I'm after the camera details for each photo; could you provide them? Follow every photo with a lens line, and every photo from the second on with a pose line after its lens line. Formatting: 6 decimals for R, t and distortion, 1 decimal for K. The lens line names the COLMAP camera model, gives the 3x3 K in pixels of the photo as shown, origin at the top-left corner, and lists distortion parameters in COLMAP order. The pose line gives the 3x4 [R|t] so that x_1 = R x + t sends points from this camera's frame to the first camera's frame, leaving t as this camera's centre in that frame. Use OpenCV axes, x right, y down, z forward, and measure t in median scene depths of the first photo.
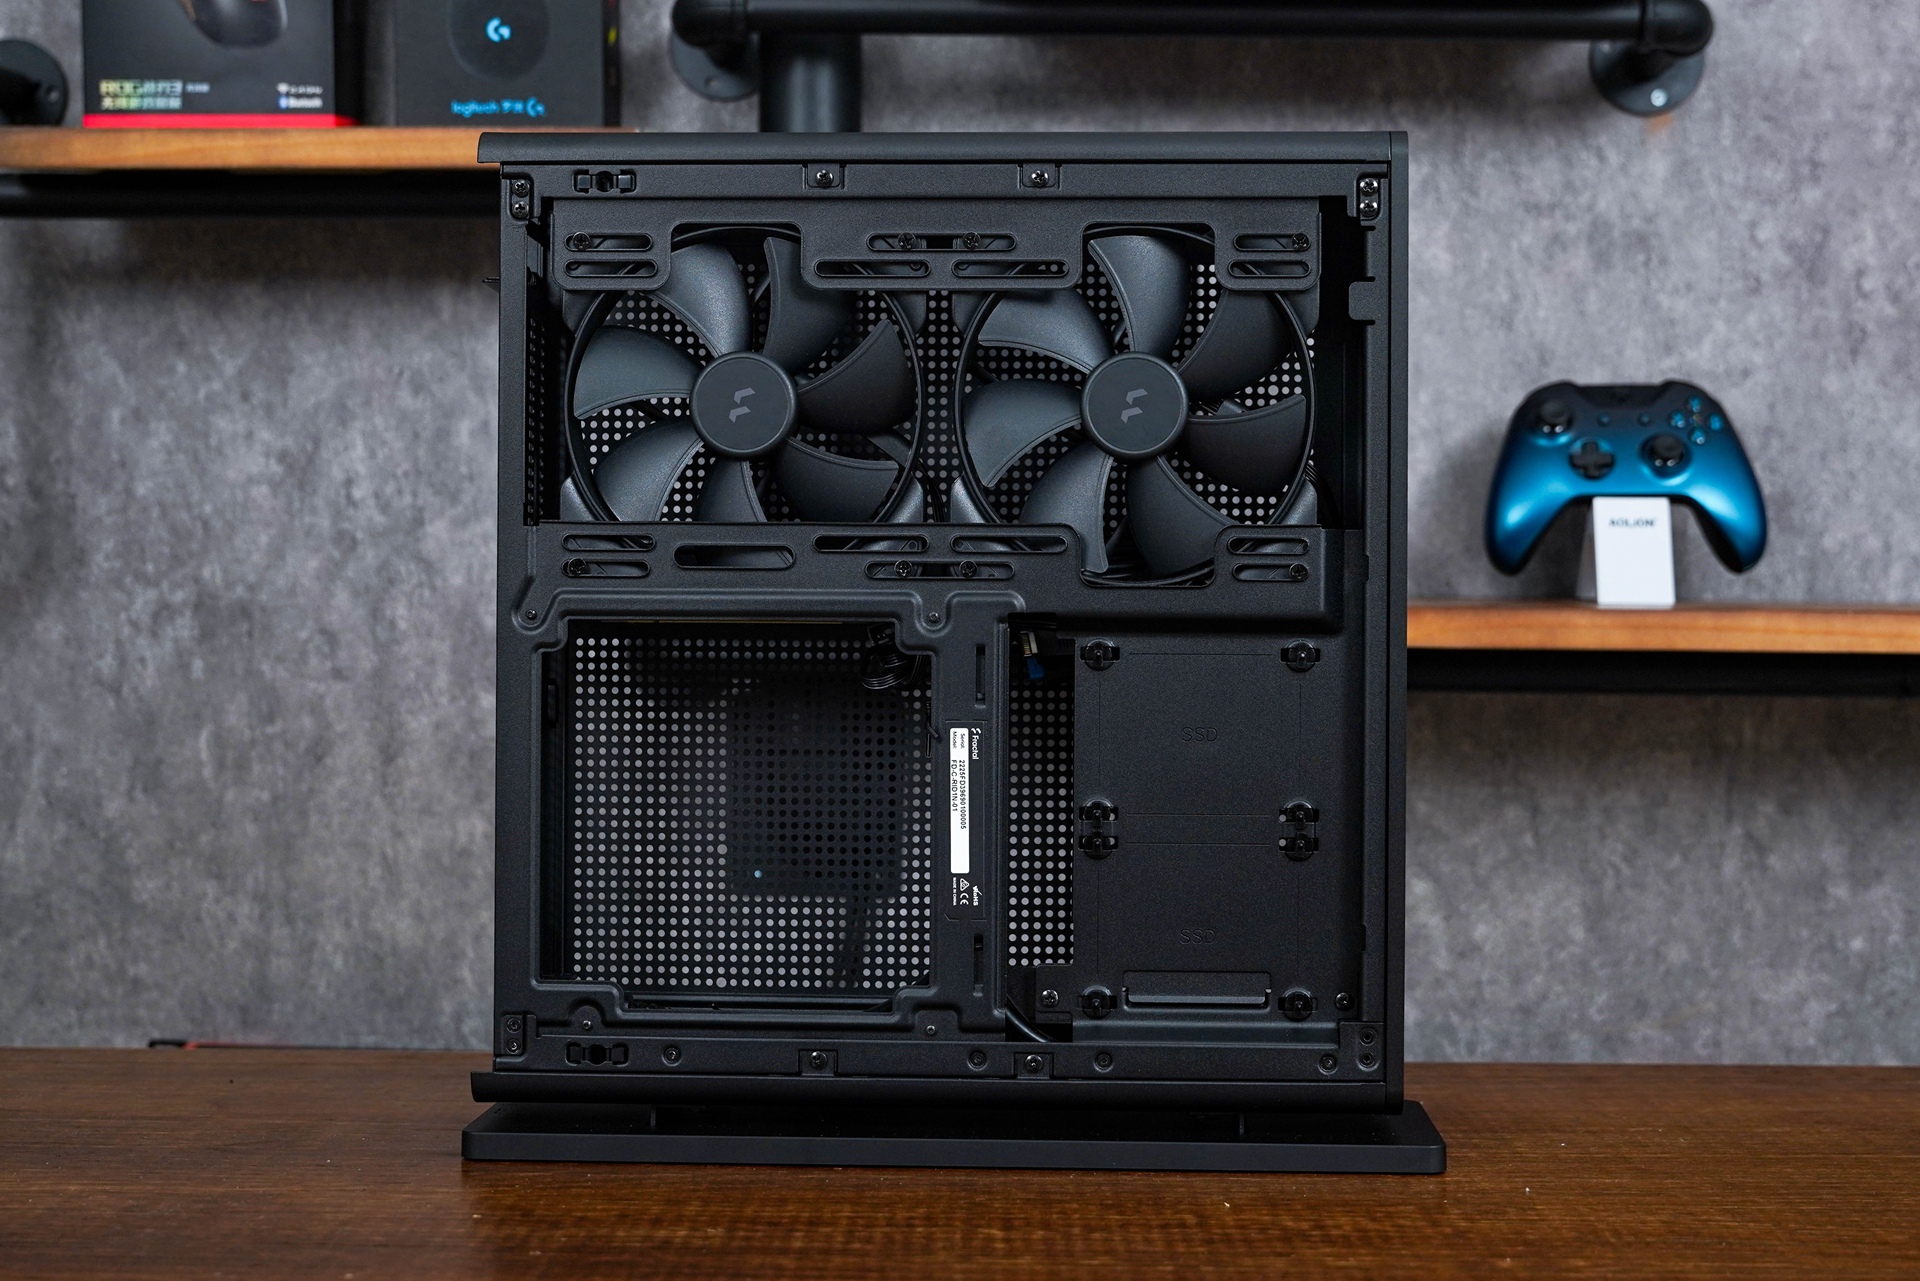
lens RADIAL K [[2967.8, 0, 958.2], [0, 2967.8, 611.7], [0, 0, 1]] dist [-0.053556, 0.134113]
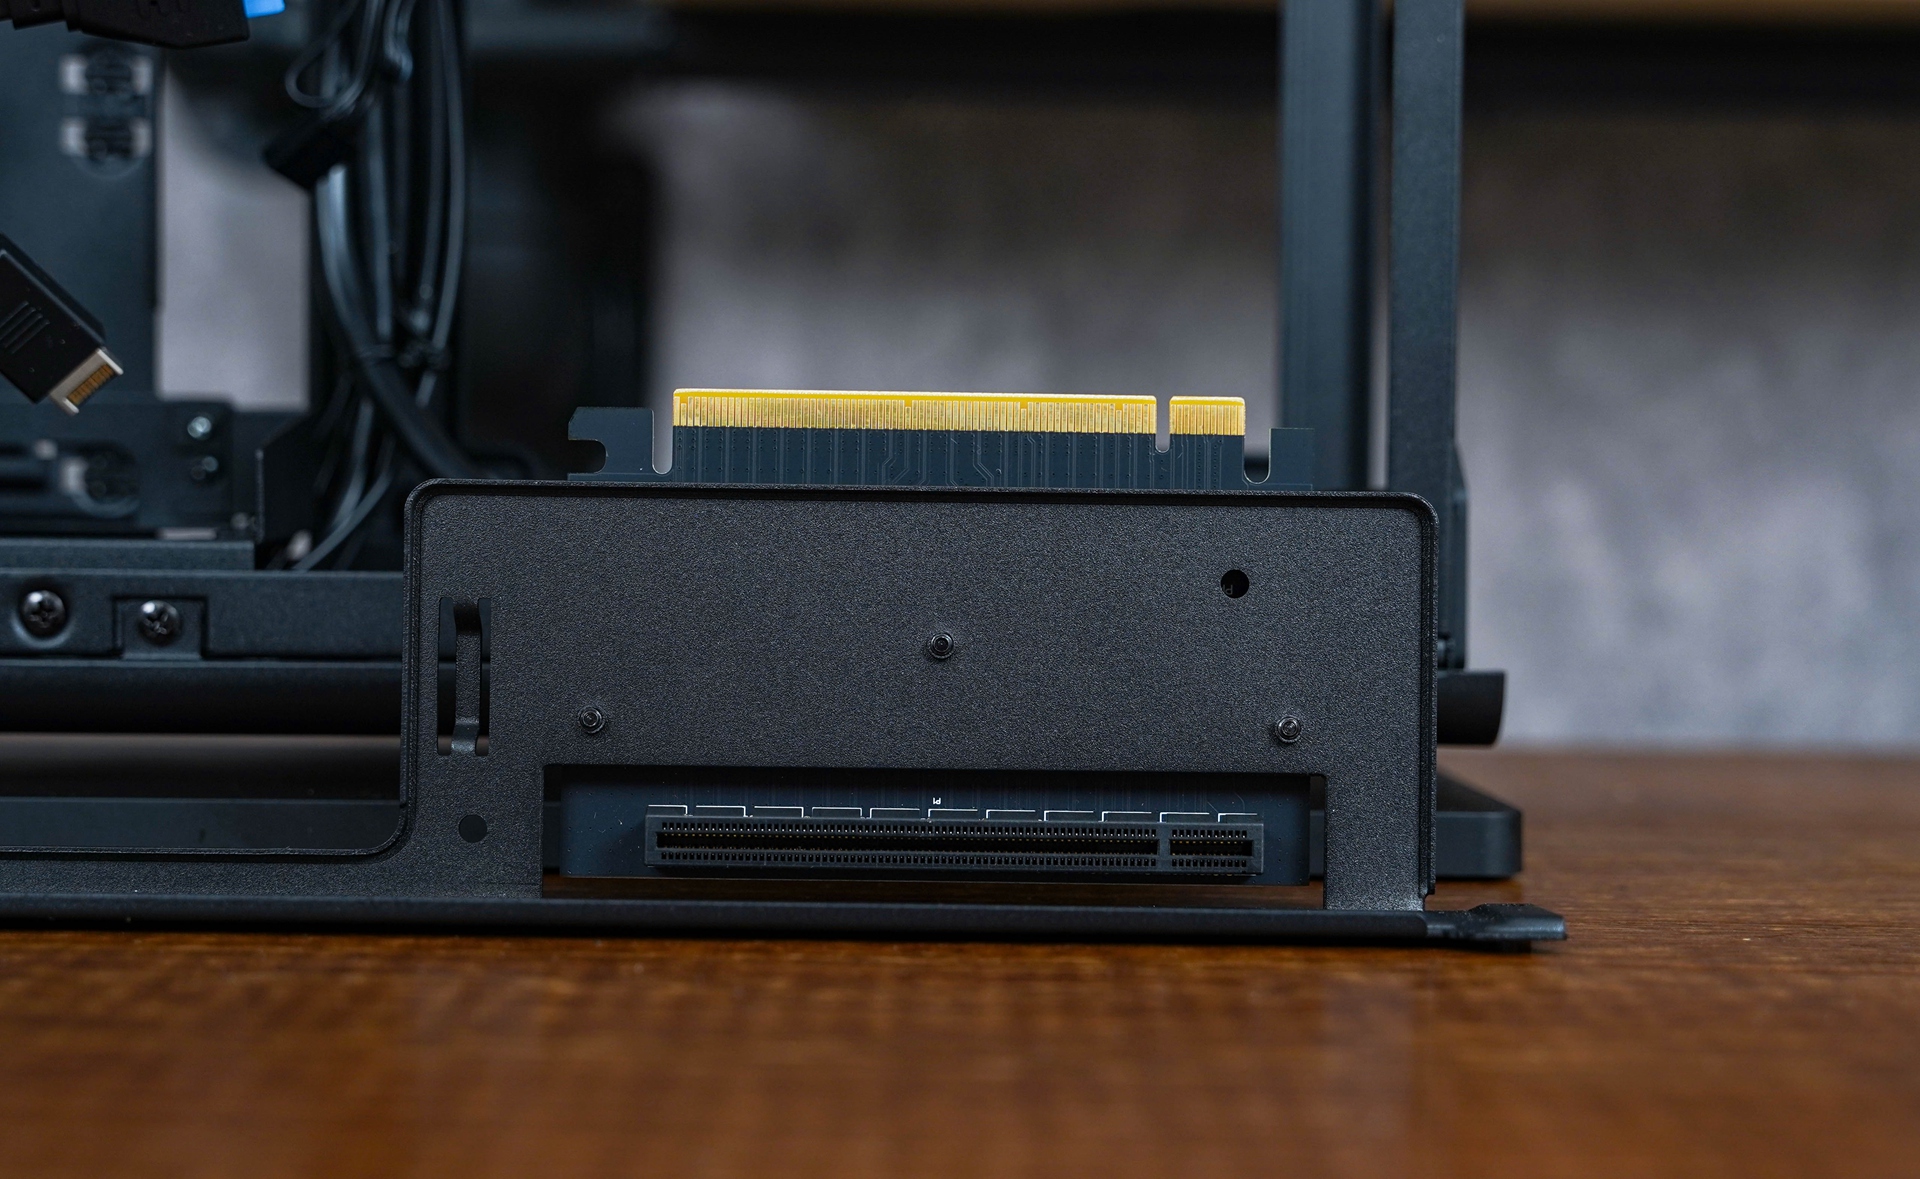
lens RADIAL K [[3394.8, 0, 960.0], [0, 3394.8, 589.5], [0, 0, 1]] dist [0.019611, 0.076997]
pose [[0.999977, 0.006266, 0.002712, 0.052592], [-0.006361, 0.999310, 0.036587, 0.124053], [-0.002481, -0.036604, 0.999327, 0.497147]]
